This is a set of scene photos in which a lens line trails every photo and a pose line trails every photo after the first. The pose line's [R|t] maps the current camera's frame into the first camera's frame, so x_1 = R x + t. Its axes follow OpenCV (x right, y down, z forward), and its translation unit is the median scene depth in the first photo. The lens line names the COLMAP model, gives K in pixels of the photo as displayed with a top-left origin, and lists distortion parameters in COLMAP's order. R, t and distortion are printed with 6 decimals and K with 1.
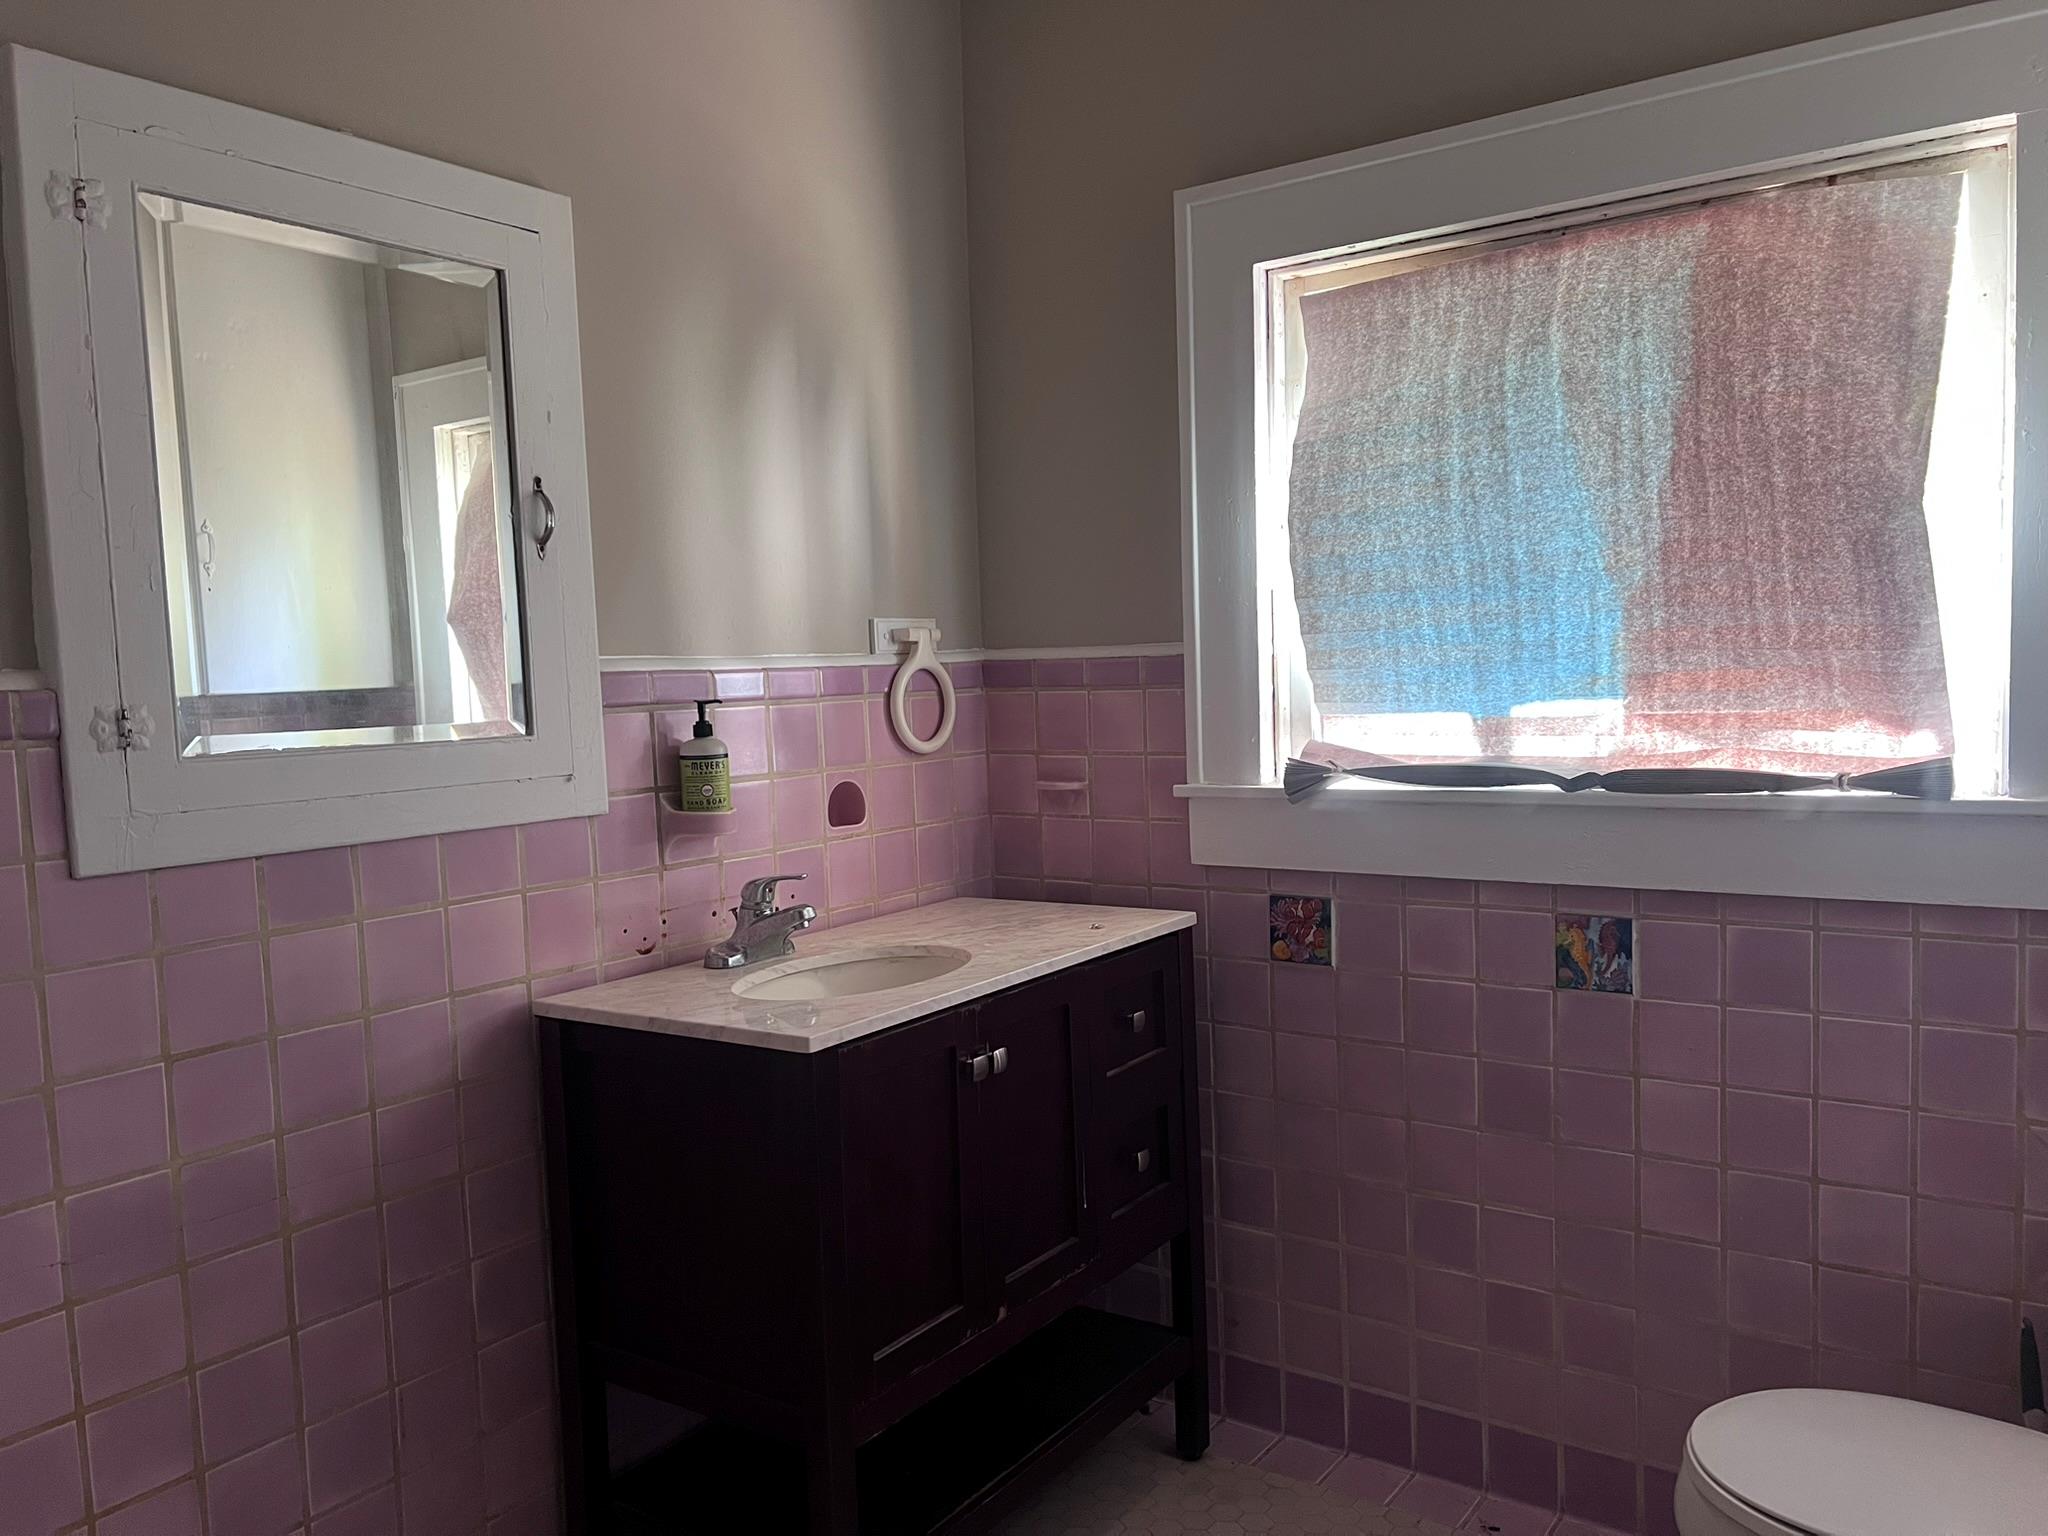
lens RADIAL K [[1543.5, 0, 1024.2], [0, 1543.5, 773.9], [0, 0, 1]] dist [-0.008856, -0.004179]
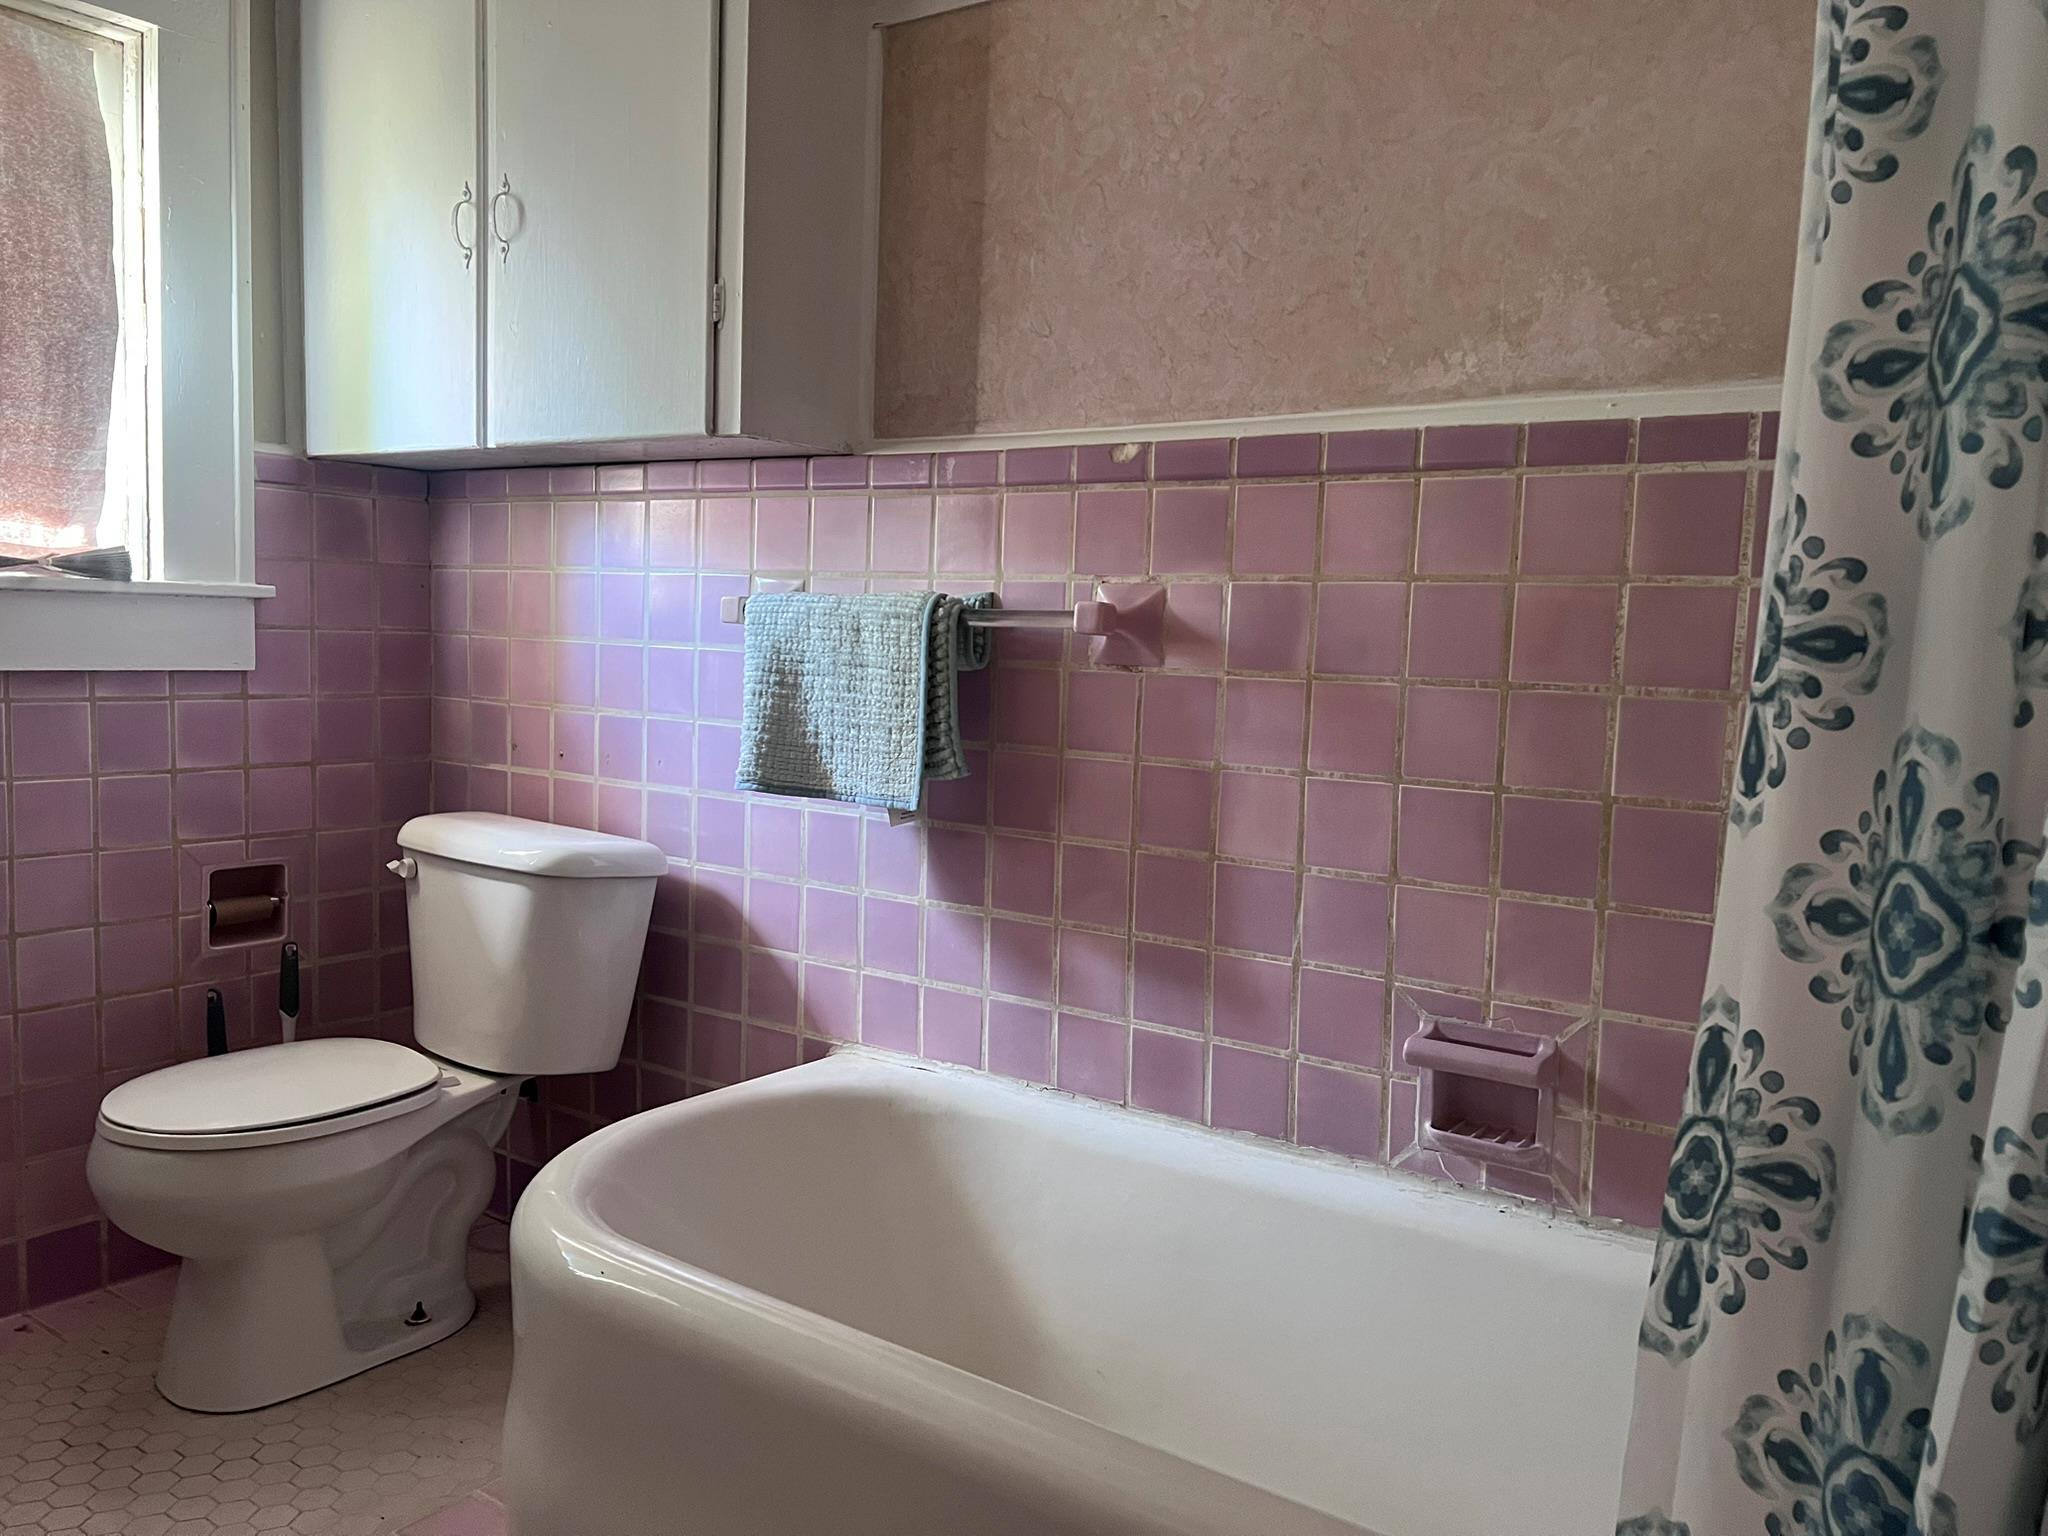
lens RADIAL K [[1543.5, 0, 1024.2], [0, 1543.5, 769.7], [0, 0, 1]] dist [-0.008856, -0.004179]
pose [[-0.006685, -0.053441, 0.998549, -0.599151], [0.040271, 0.997746, 0.053667, 0.125856], [-0.999166, 0.040572, -0.004518, 0.307767]]
